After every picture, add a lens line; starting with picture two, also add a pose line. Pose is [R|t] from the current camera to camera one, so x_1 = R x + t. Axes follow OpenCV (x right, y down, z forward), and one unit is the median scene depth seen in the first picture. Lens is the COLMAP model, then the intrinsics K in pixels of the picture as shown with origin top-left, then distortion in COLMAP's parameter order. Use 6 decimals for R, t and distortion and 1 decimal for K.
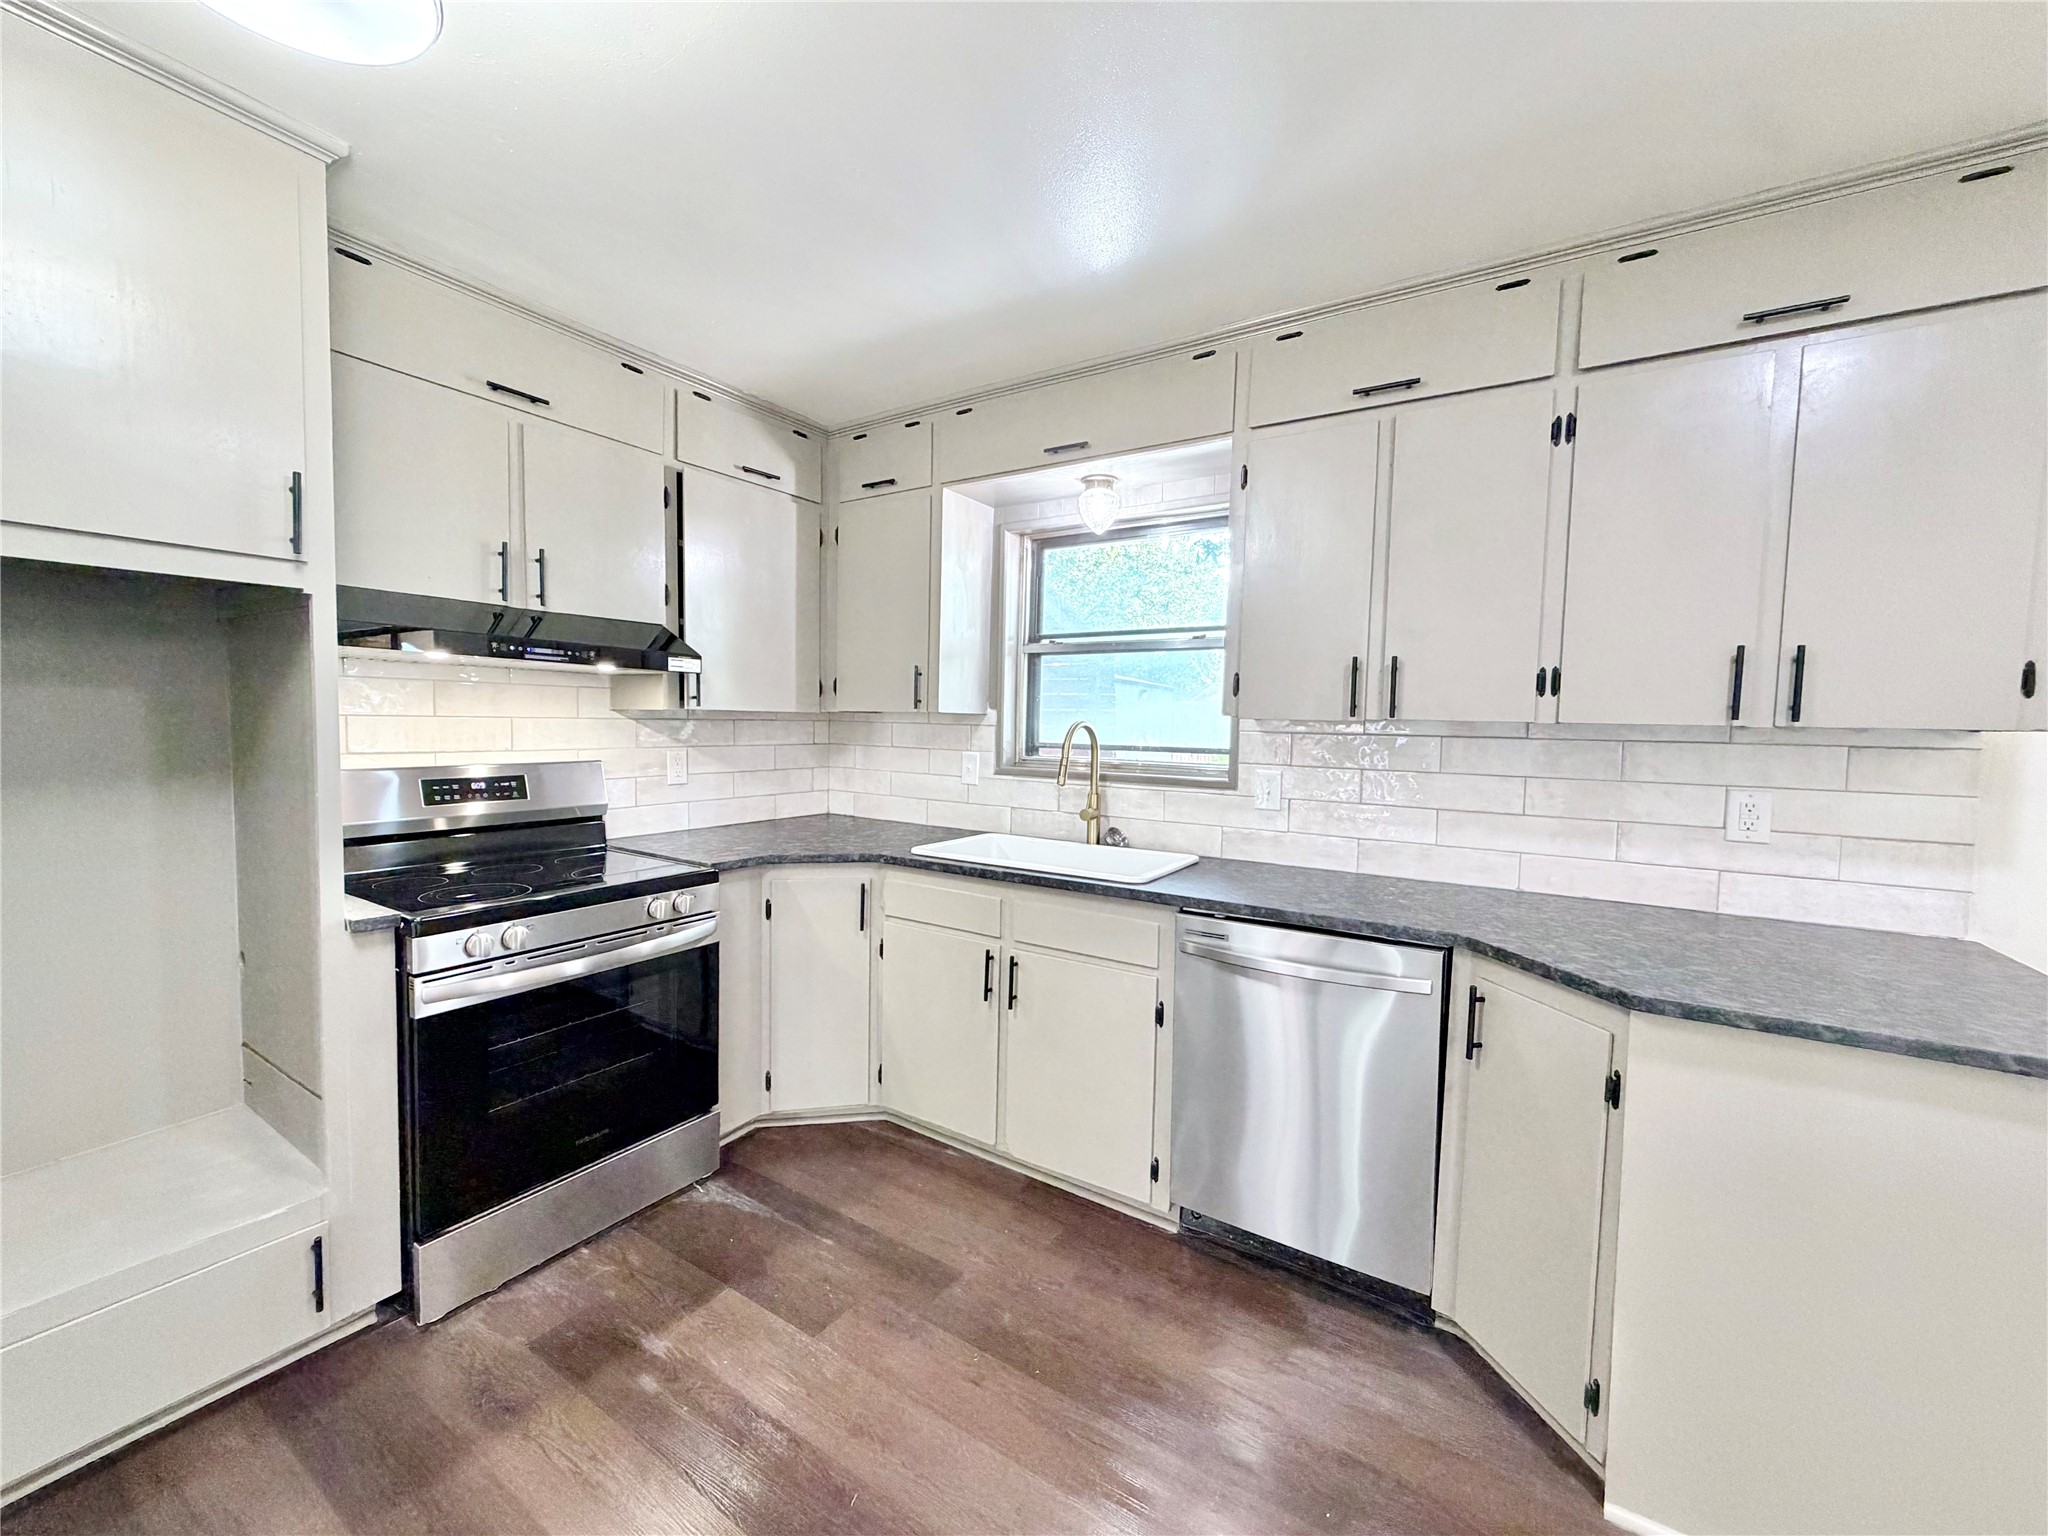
lens RADIAL K [[814.6, 0, 1013.9], [0, 814.6, 768.6], [0, 0, 1]] dist [-0.000224, -0.000338]
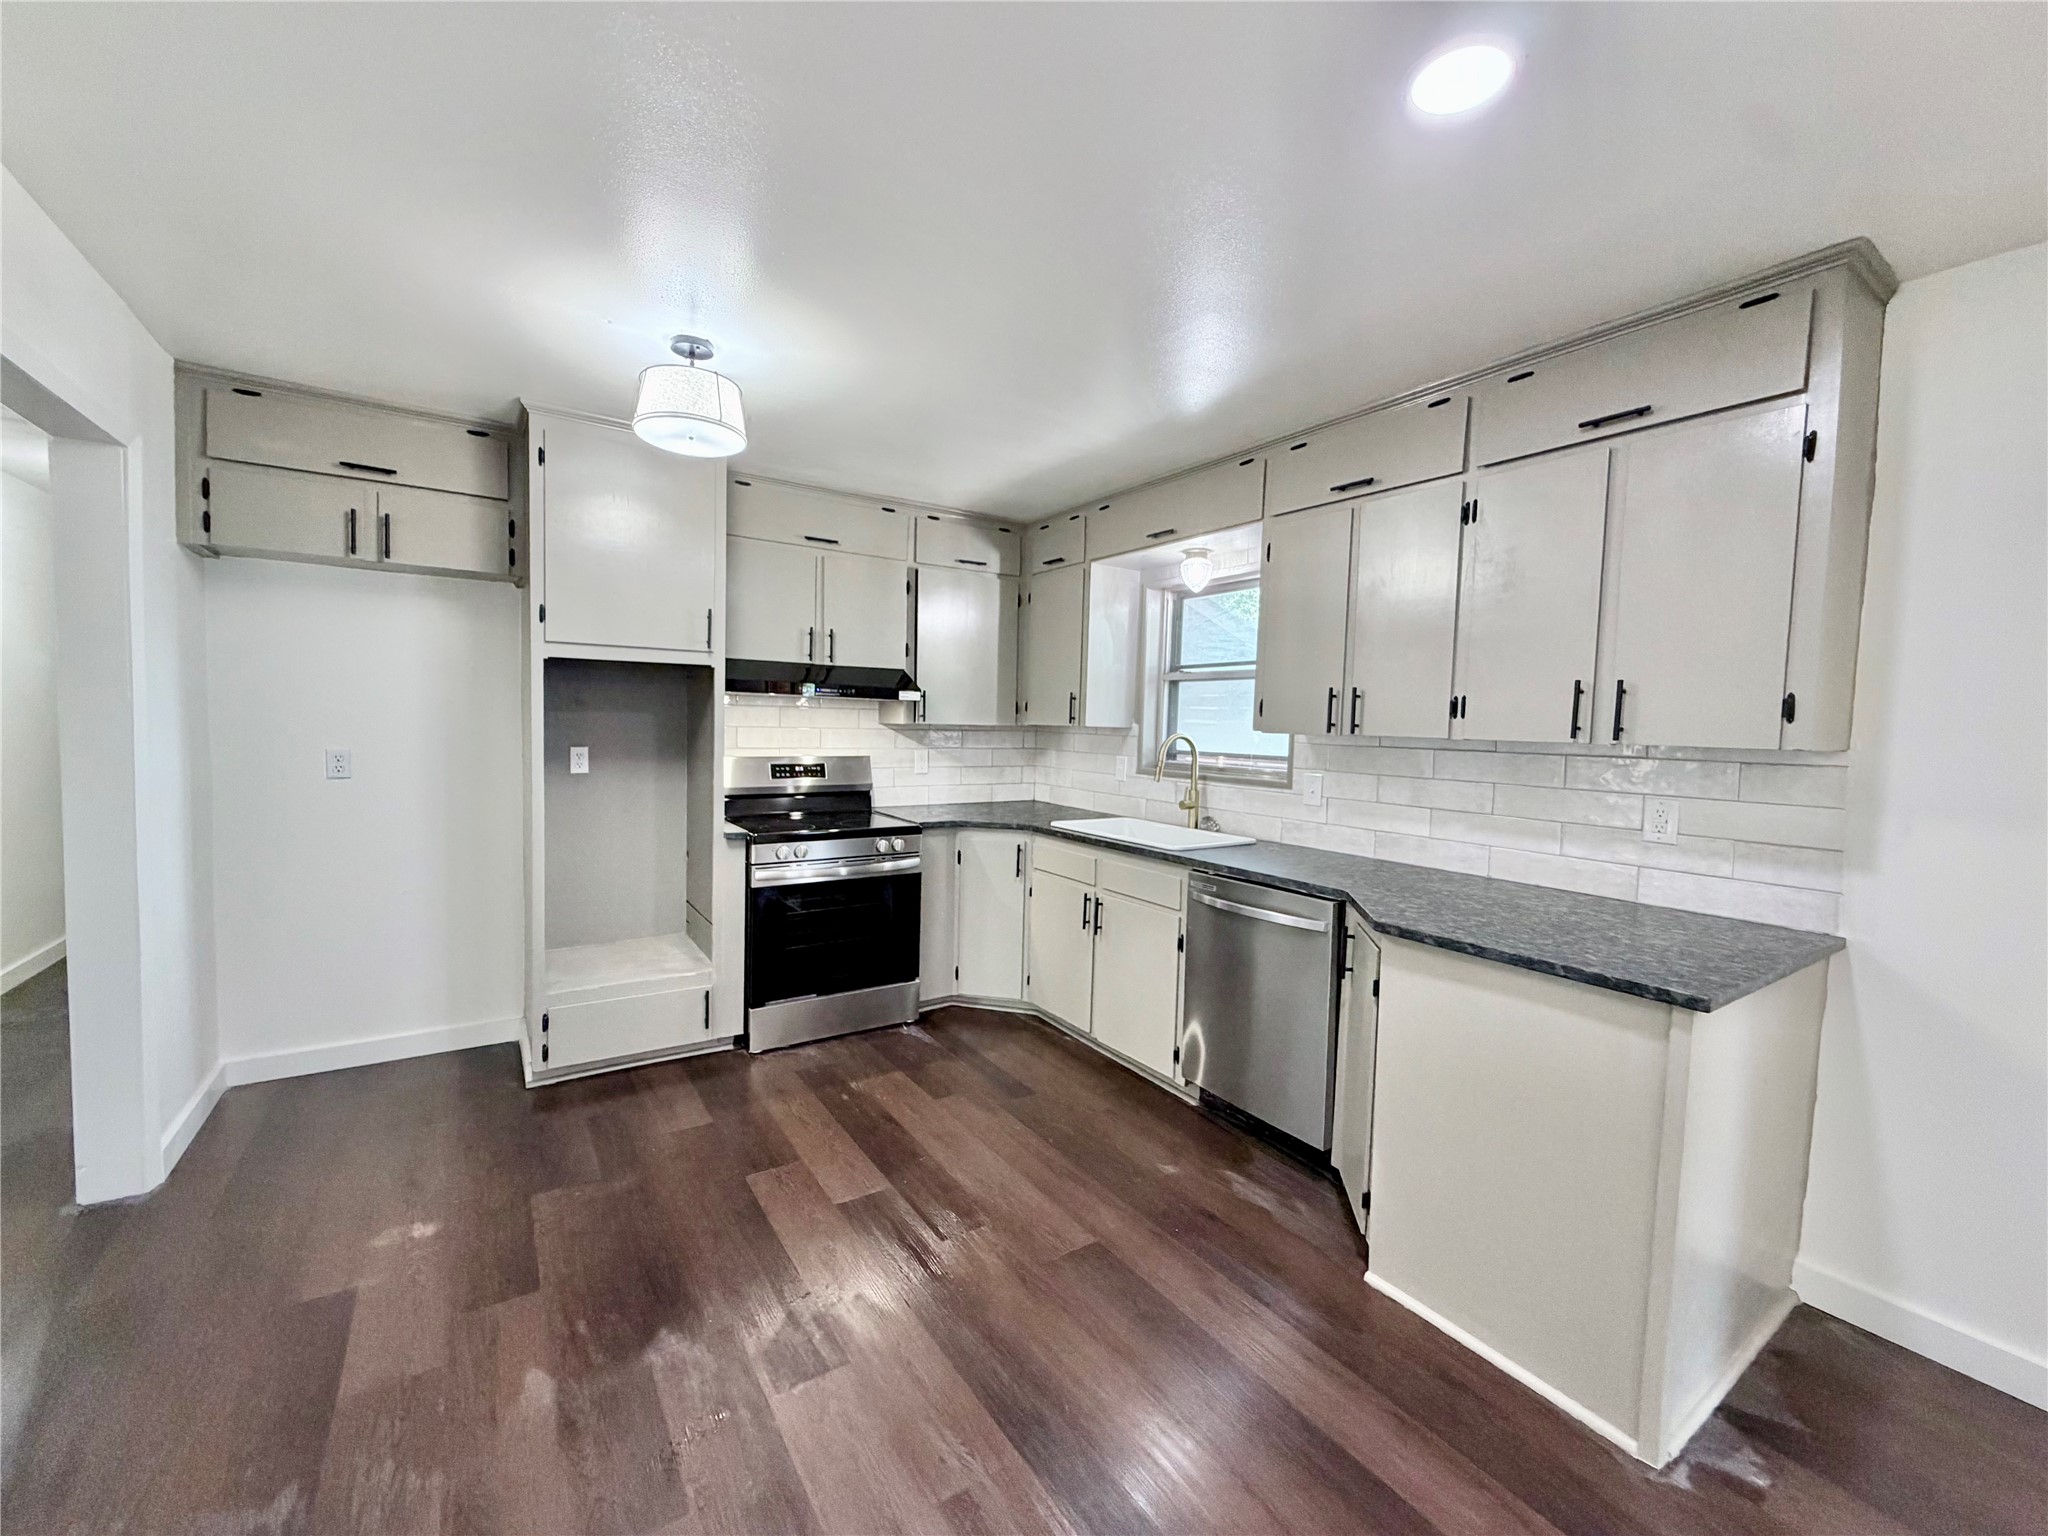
lens RADIAL K [[814.6, 0, 1015.1], [0, 814.6, 768.9], [0, 0, 1]] dist [-0.000224, -0.000338]
pose [[0.916210, 0.026343, -0.399833, 0.431276], [-0.030316, 0.999534, -0.003614, 0.013644], [0.399551, 0.015432, 0.916581, -0.372868]]
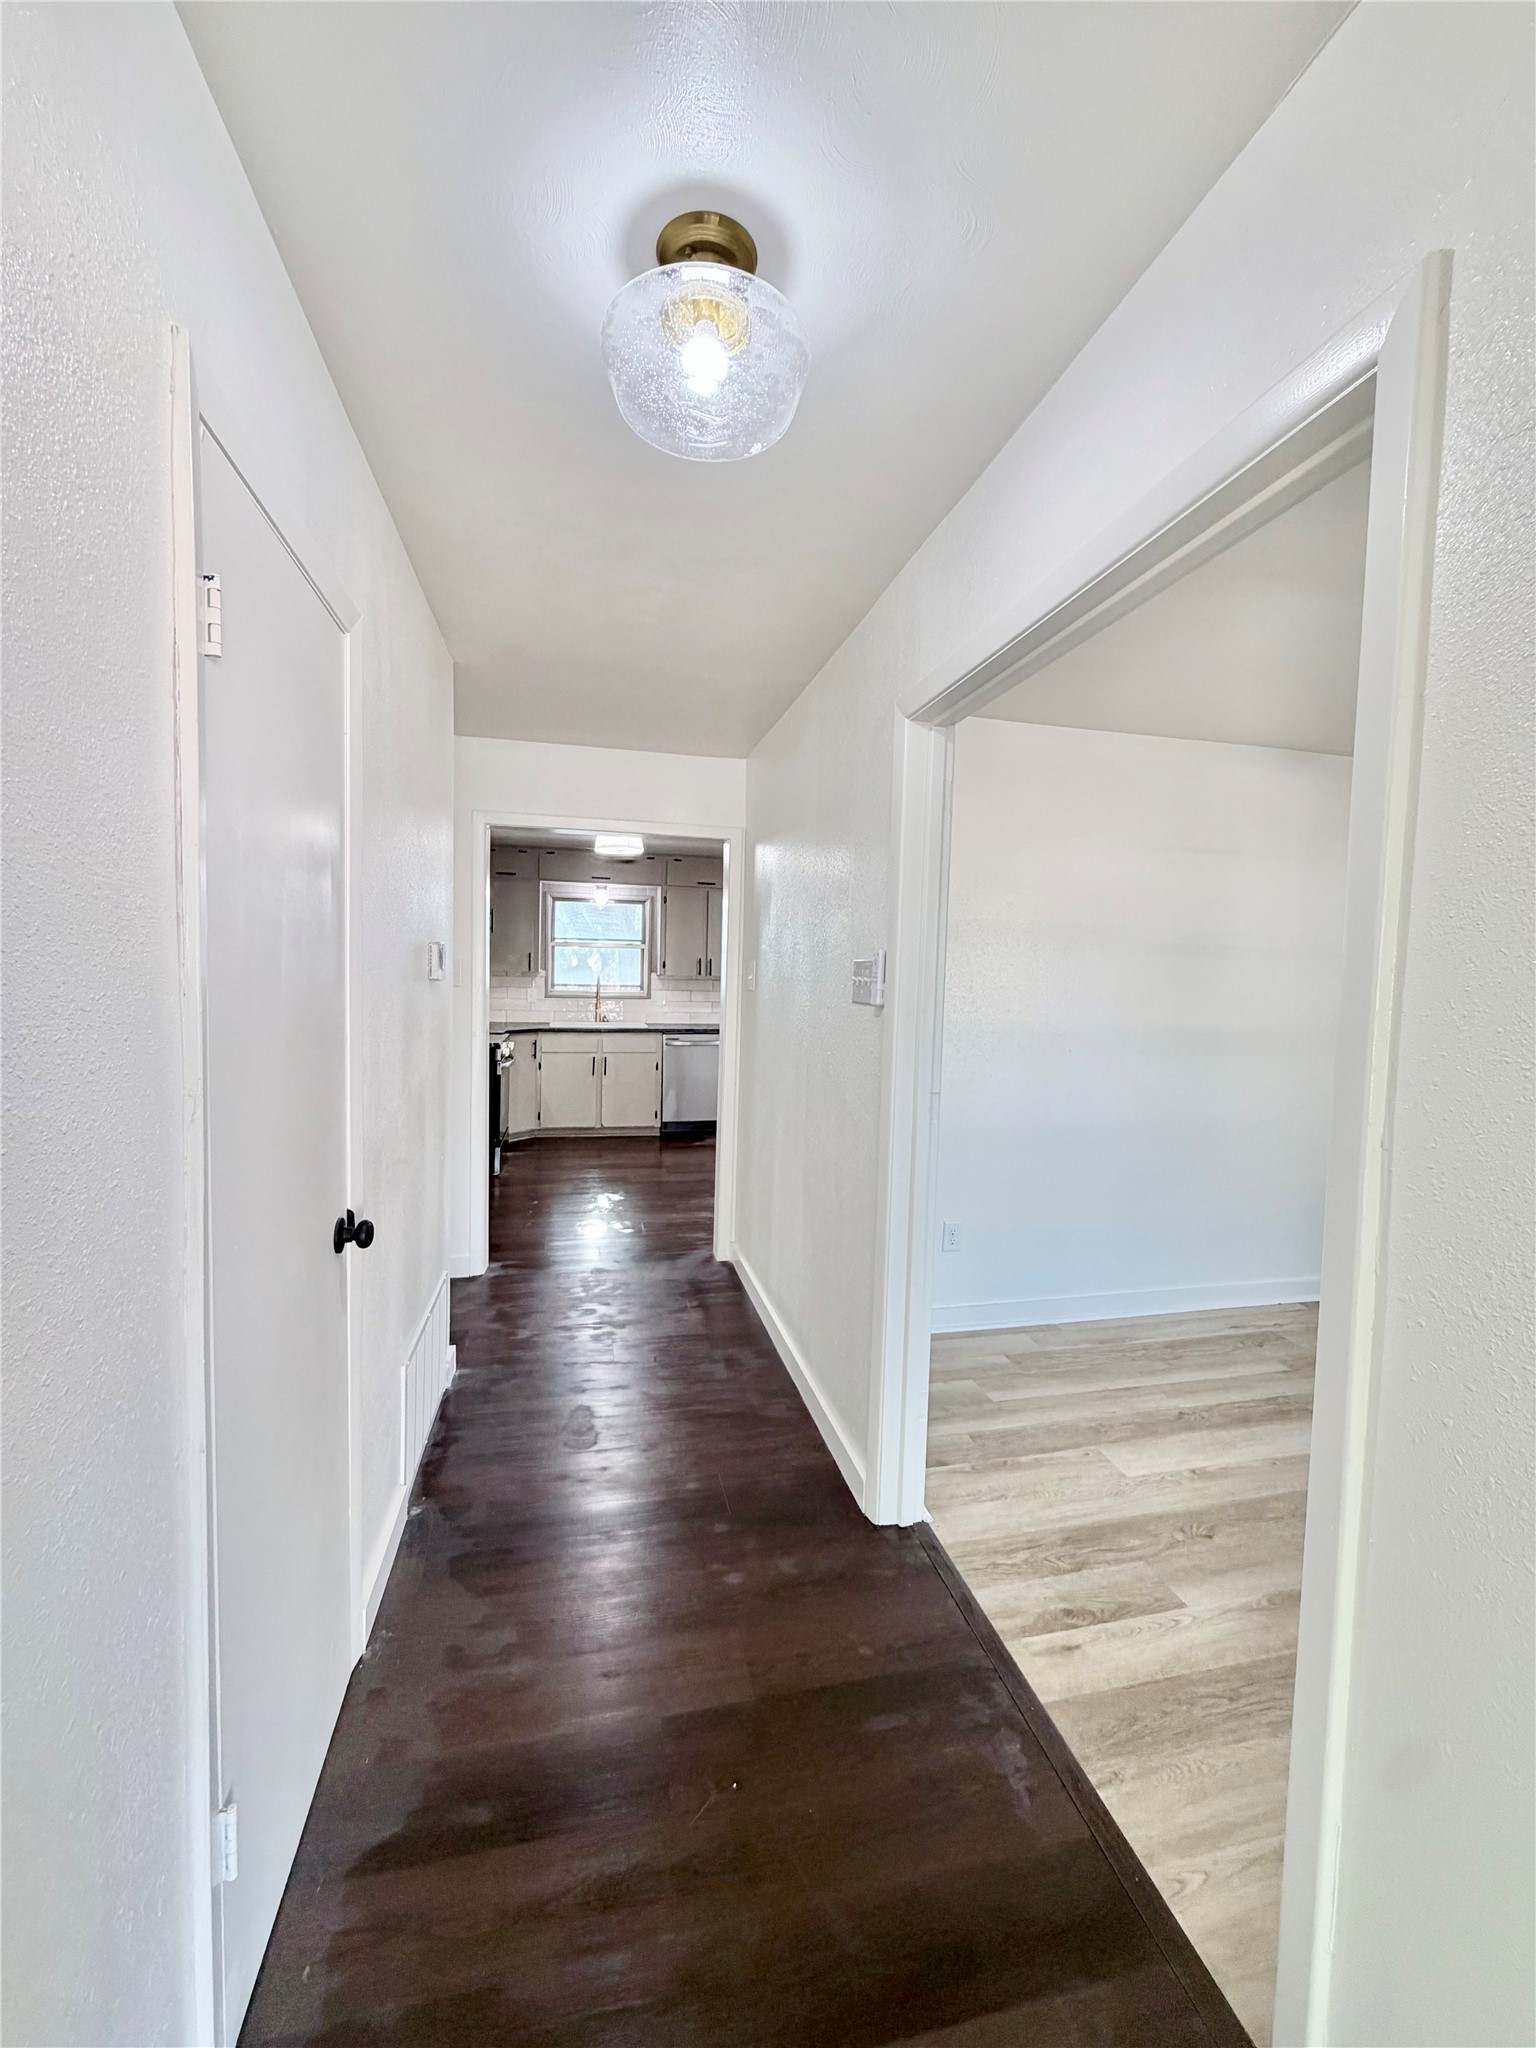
lens RADIAL K [[814.6, 0, 771.2], [0, 814.6, 1023.4], [0, 0, 1]] dist [-0.000224, -0.000338]
pose [[0.692937, -0.051165, 0.719181, -1.697967], [0.033626, 0.998687, 0.038651, 0.015891], [-0.720214, -0.002599, 0.693747, -1.472642]]
